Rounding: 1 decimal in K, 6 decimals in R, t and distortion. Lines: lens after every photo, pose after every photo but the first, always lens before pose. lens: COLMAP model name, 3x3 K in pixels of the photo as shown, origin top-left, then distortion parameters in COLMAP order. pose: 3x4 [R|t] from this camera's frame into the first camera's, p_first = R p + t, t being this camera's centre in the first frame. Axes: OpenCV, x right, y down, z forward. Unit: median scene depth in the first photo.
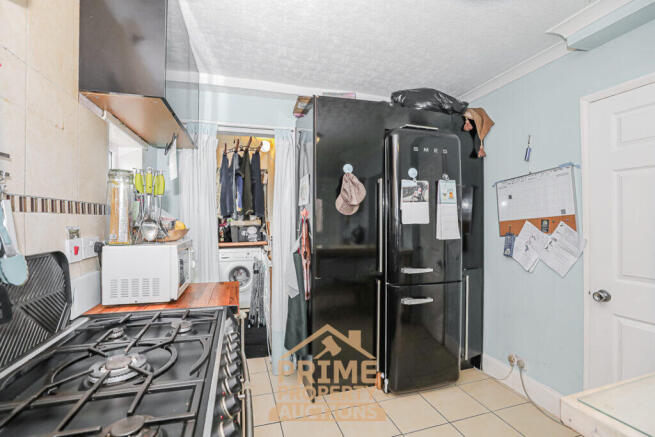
lens RADIAL K [[304.1, 0, 342.6], [0, 304.1, 220.3], [0, 0, 1]] dist [-0.036759, 0.006975]
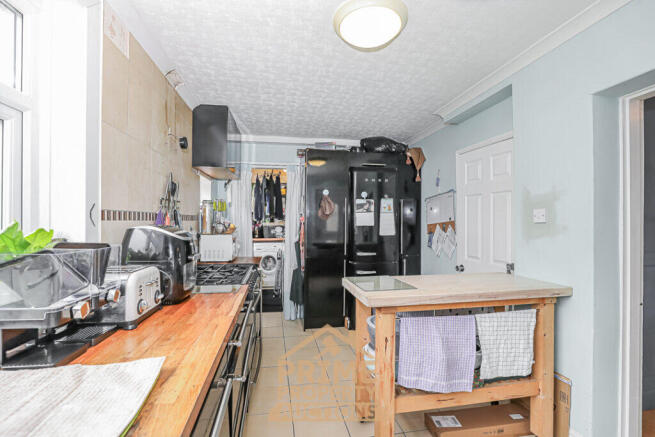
lens RADIAL K [[304.1, 0, 331.5], [0, 304.1, 220.3], [0, 0, 1]] dist [-0.036759, 0.006975]
pose [[0.988854, 0.003489, -0.148845, 0.294129], [-0.003676, 0.999993, -0.000986, -0.014708], [0.148840, 0.001523, 0.988860, -0.641316]]
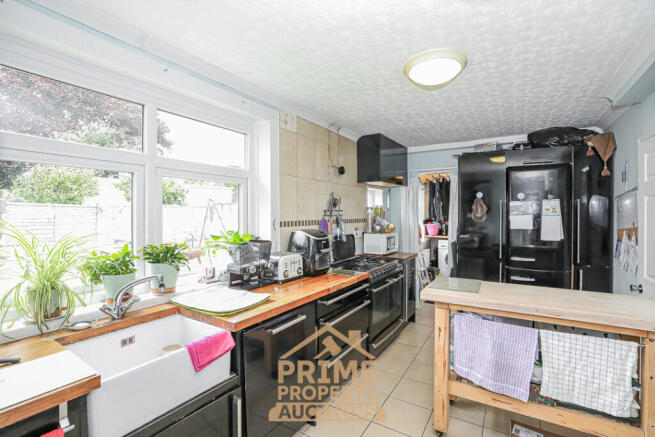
lens RADIAL K [[304.1, 0, 323.9], [0, 304.1, 214.9], [0, 0, 1]] dist [-0.036759, 0.006975]
pose [[0.631472, 0.003227, -0.775392, 0.759545], [0.000540, 0.999989, 0.004601, -0.066242], [0.775399, -0.003324, 0.631463, -0.719656]]
